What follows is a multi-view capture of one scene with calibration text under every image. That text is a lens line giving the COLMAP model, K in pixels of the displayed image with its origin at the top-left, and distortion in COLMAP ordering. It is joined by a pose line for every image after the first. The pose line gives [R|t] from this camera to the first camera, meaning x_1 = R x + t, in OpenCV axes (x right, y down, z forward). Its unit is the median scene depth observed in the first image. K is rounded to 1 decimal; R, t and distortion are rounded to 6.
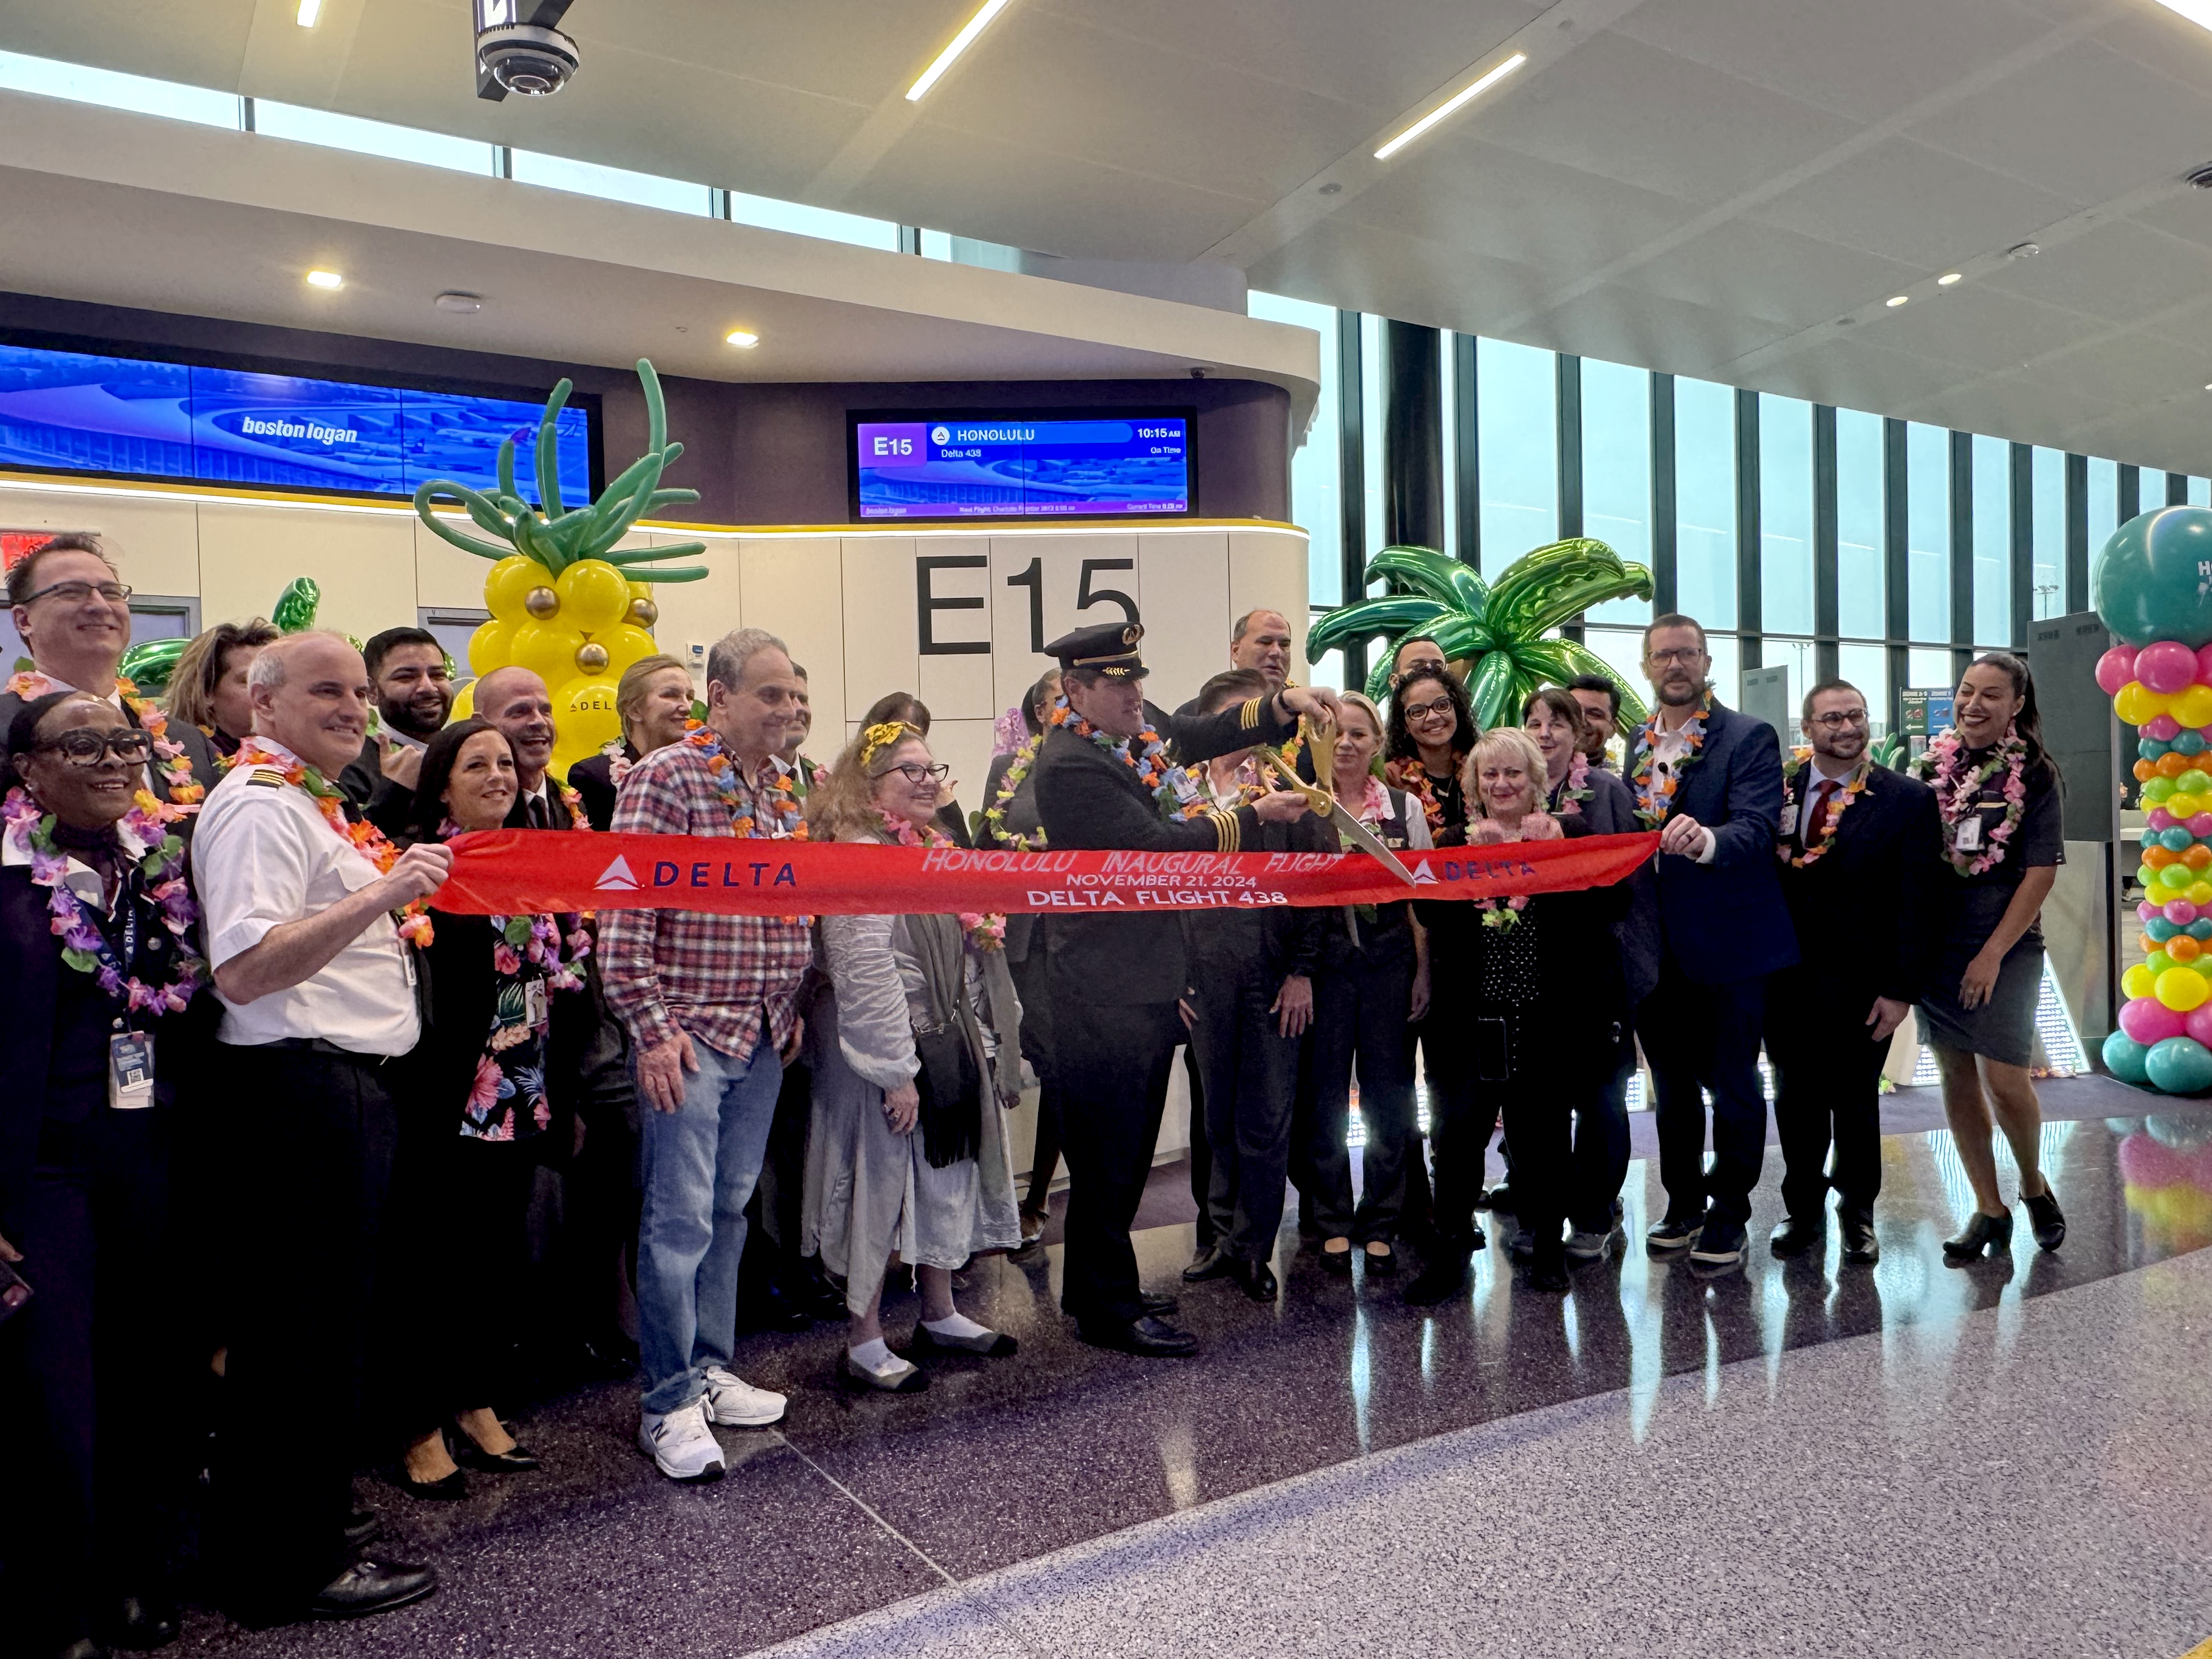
lens RADIAL K [[1623.3, 0, 1106.0], [0, 1623.3, 829.5], [0, 0, 1]] dist [-0.002443, -0.001961]
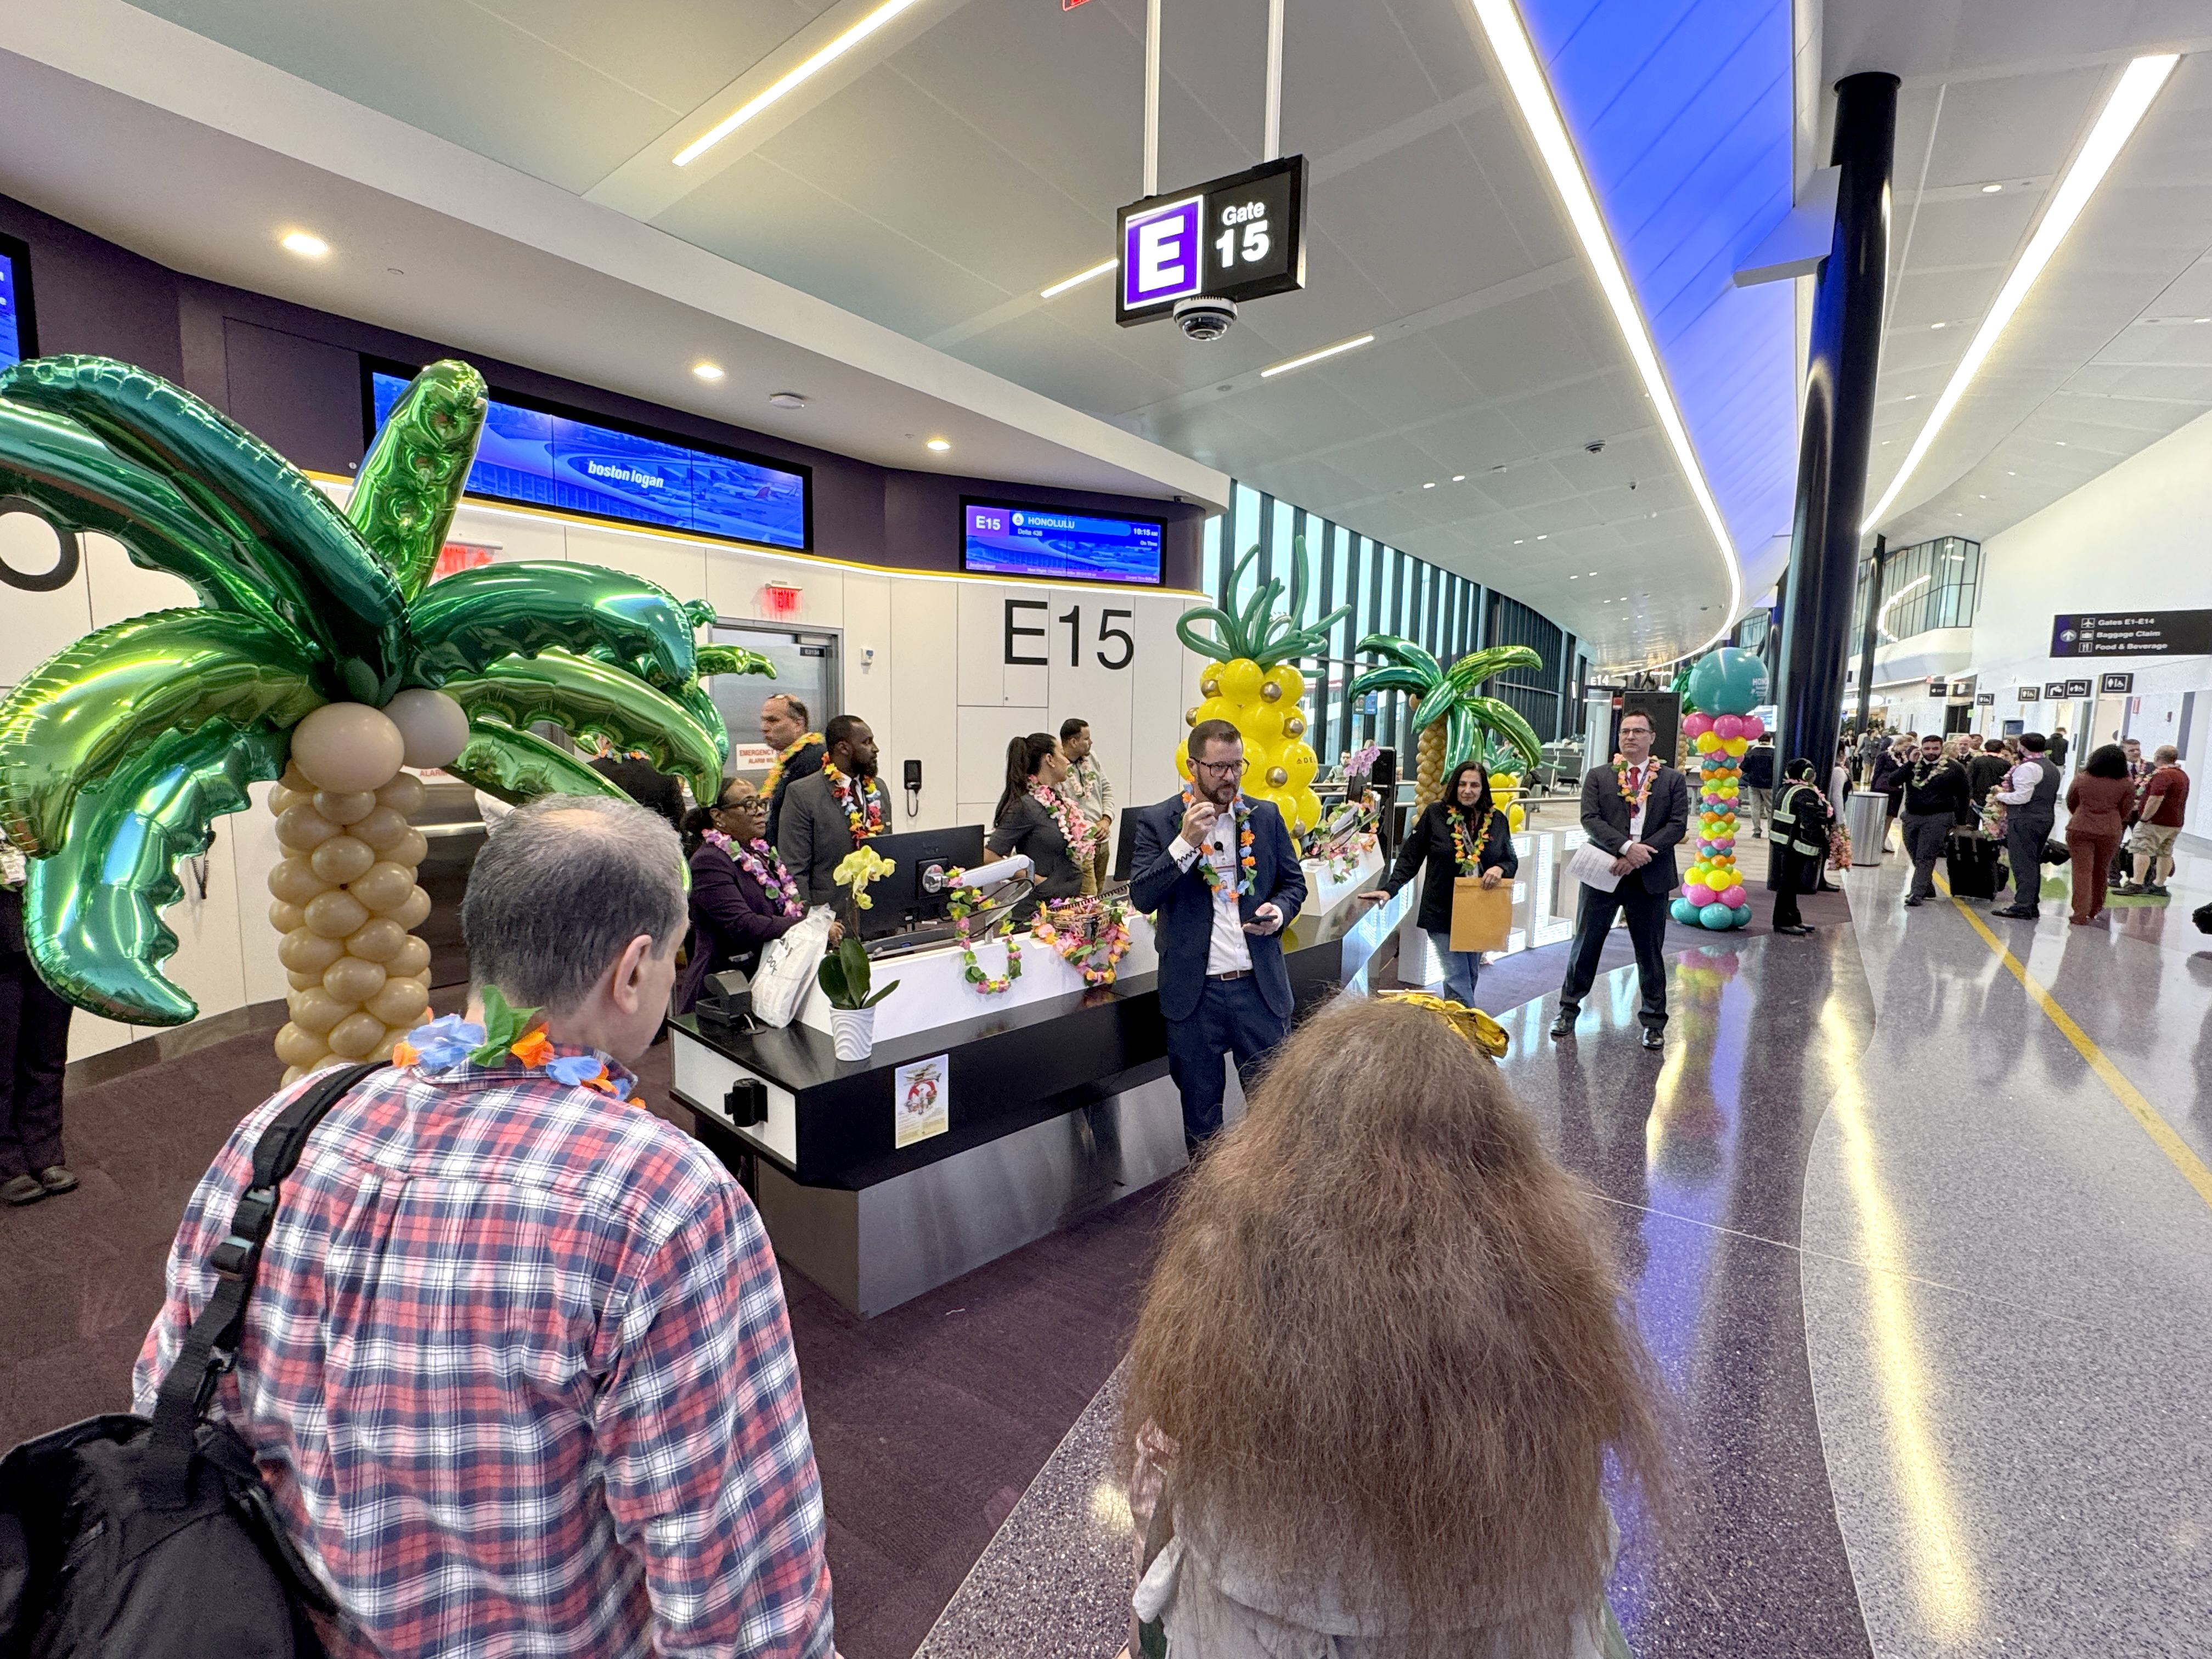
lens RADIAL K [[1011.5, 0, 1106.0], [0, 1011.5, 829.5], [0, 0, 1]] dist [-0.000998, 0.000023]
pose [[0.925881, -0.004026, 0.377793, -0.389256], [-0.033146, 0.995222, 0.091839, -0.042390], [-0.376358, -0.097554, 0.921324, 0.063583]]
